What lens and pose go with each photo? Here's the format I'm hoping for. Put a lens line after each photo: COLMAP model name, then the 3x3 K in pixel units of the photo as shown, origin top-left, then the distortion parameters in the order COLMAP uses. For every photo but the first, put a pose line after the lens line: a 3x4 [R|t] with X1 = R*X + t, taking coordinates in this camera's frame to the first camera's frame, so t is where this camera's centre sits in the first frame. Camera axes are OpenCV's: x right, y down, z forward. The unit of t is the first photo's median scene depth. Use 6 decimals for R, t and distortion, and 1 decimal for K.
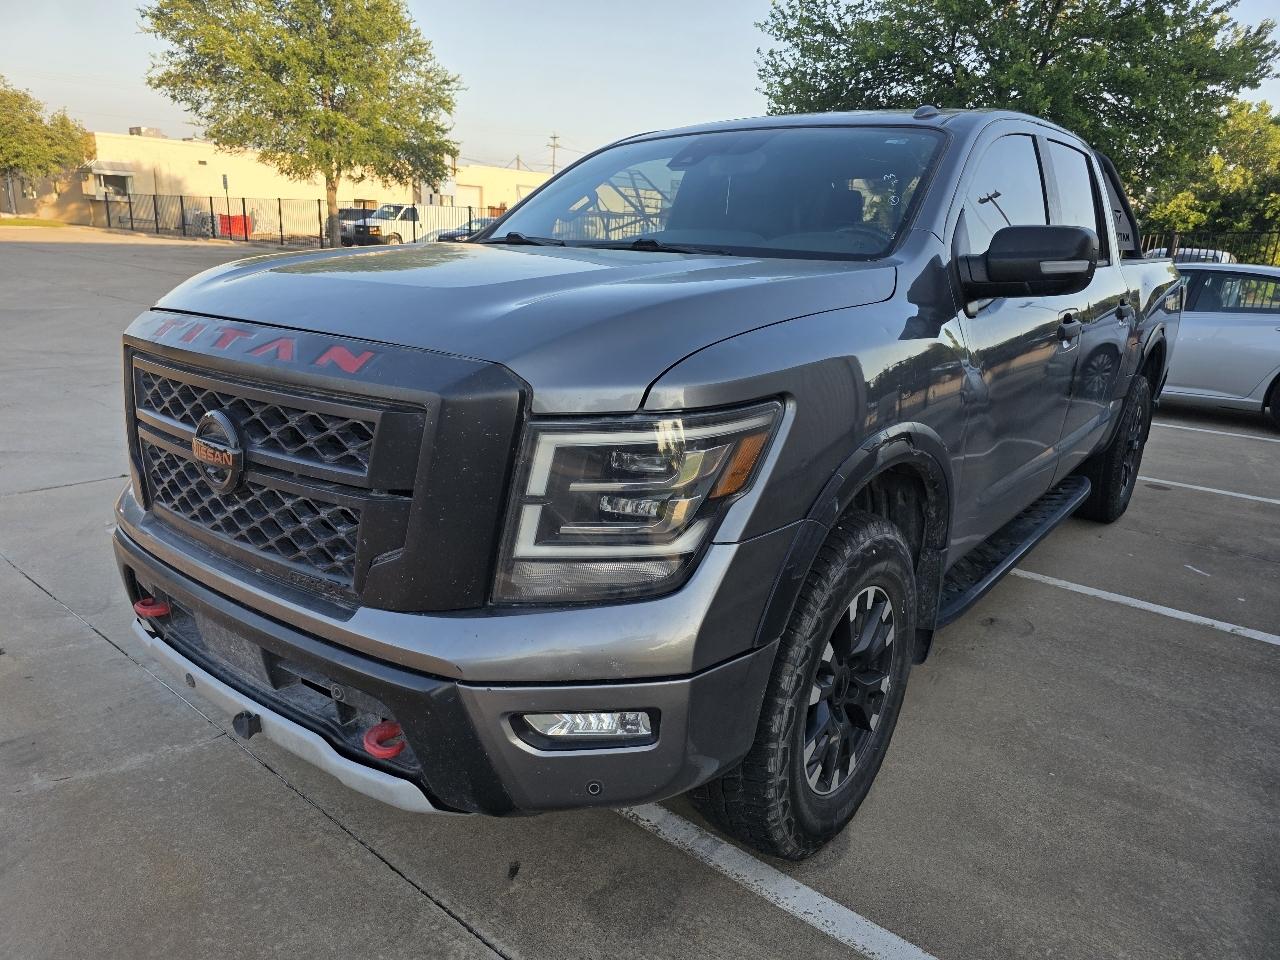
lens RADIAL K [[874.0, 0, 630.5], [0, 874.0, 484.4], [0, 0, 1]] dist [0.053773, -0.049769]
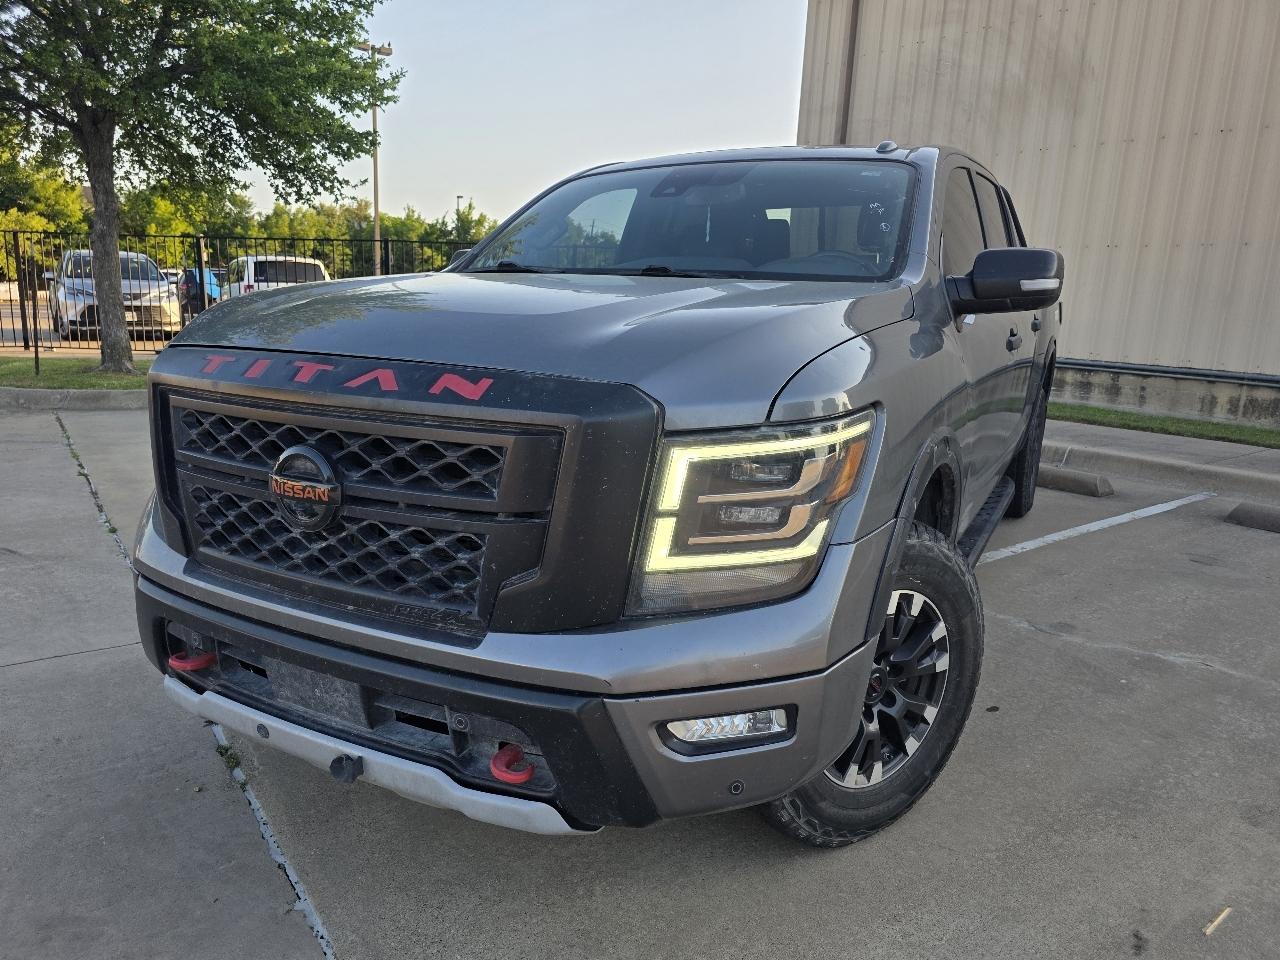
lens RADIAL K [[874.0, 0, 648.9], [0, 874.0, 484.8], [0, 0, 1]] dist [0.053773, -0.049769]
pose [[0.984413, -0.055802, 0.166787, -0.238330], [0.060919, 0.997811, -0.025722, 0.006937], [-0.164986, 0.035482, 0.985657, -0.015565]]
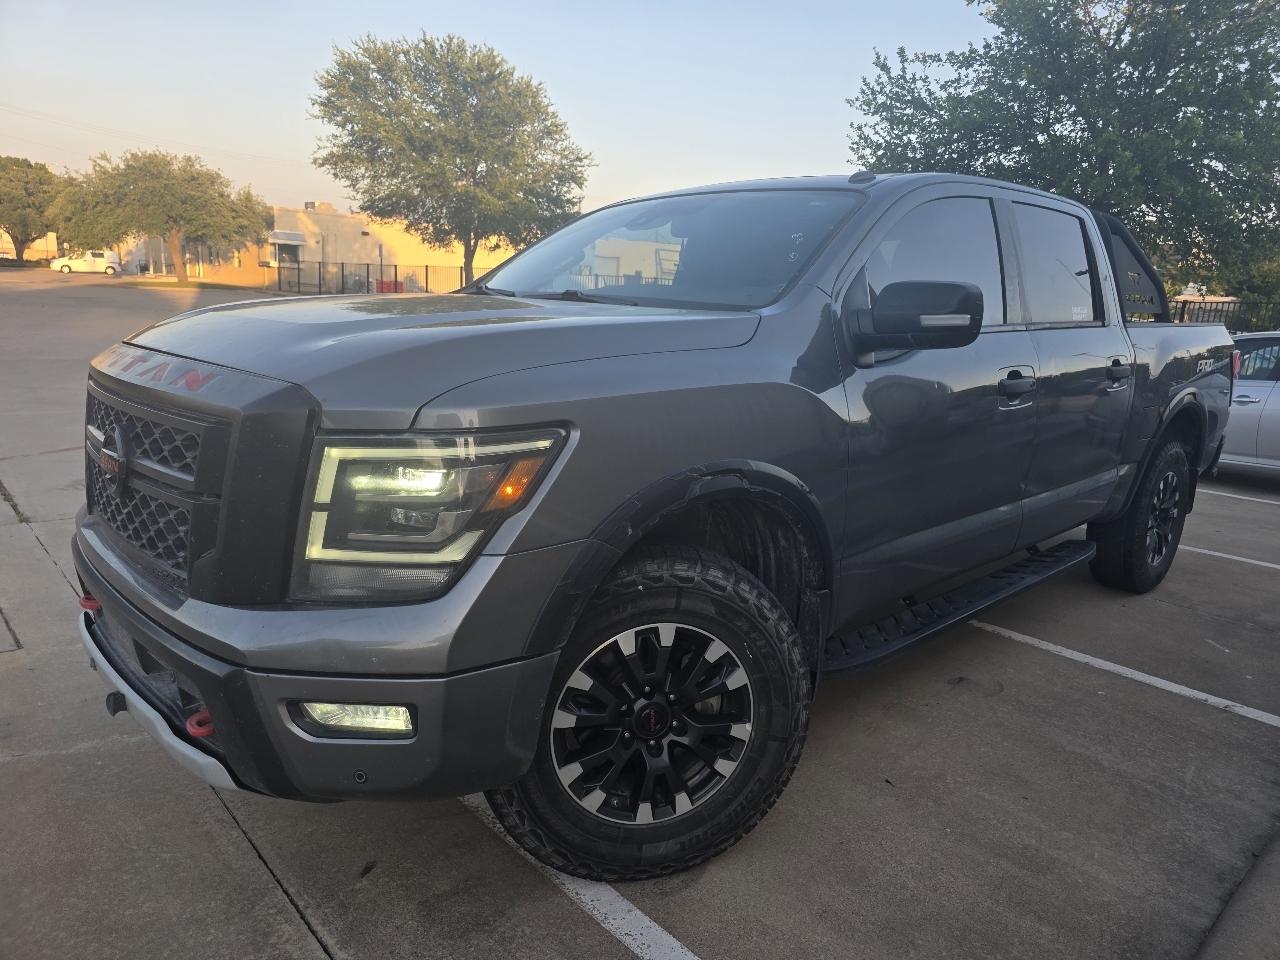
lens RADIAL K [[874.0, 0, 668.3], [0, 874.0, 474.4], [0, 0, 1]] dist [0.053773, -0.049769]
pose [[0.991452, 0.034048, -0.125953, 0.369576], [-0.044399, 0.995780, -0.080312, 0.037562], [0.122687, 0.085218, 0.988780, -0.050304]]
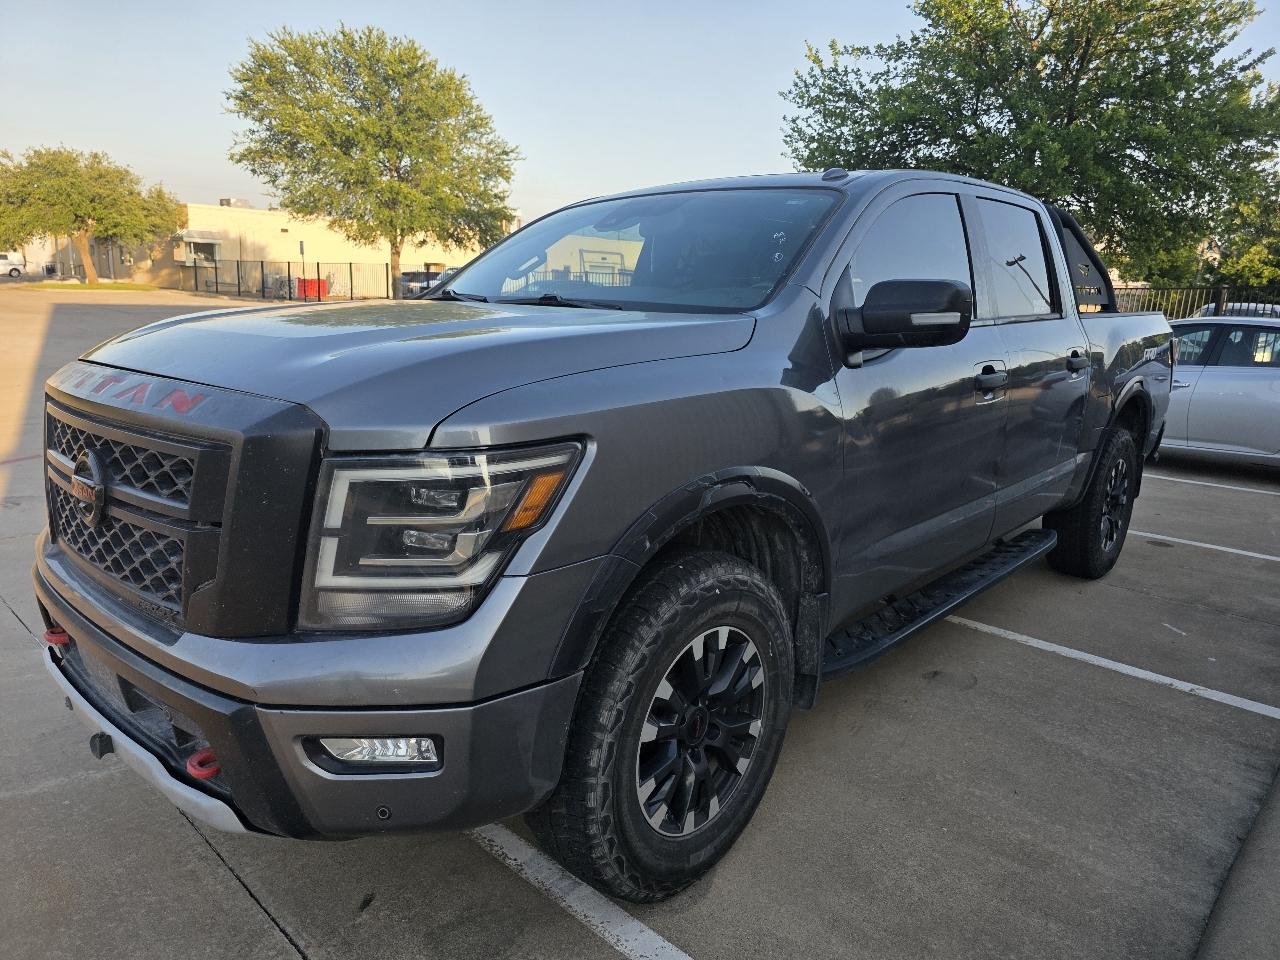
lens RADIAL K [[874.0, 0, 636.4], [0, 874.0, 471.3], [0, 0, 1]] dist [0.053773, -0.049769]
pose [[0.997328, 0.007460, -0.072674, 0.264810], [-0.013044, 0.996972, -0.076665, 0.016424], [0.071882, 0.077408, 0.994405, -0.034566]]
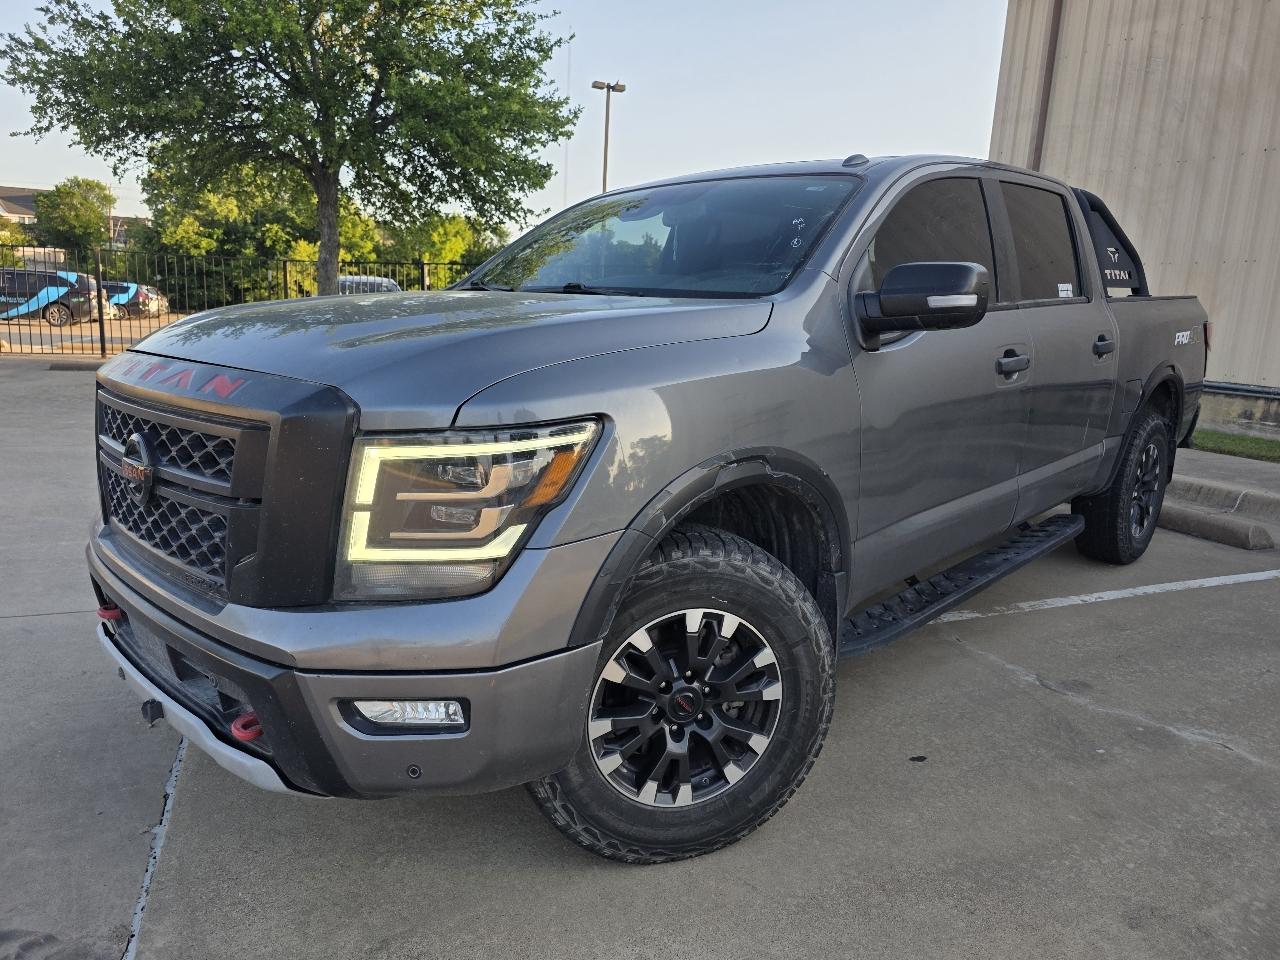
lens RADIAL K [[874.0, 0, 639.3], [0, 874.0, 476.4], [0, 0, 1]] dist [0.053773, -0.049769]
pose [[0.994075, 0.003684, -0.108637, 0.287090], [-0.010709, 0.997883, -0.064150, 0.036620], [0.108171, 0.064933, 0.992009, -0.068019]]
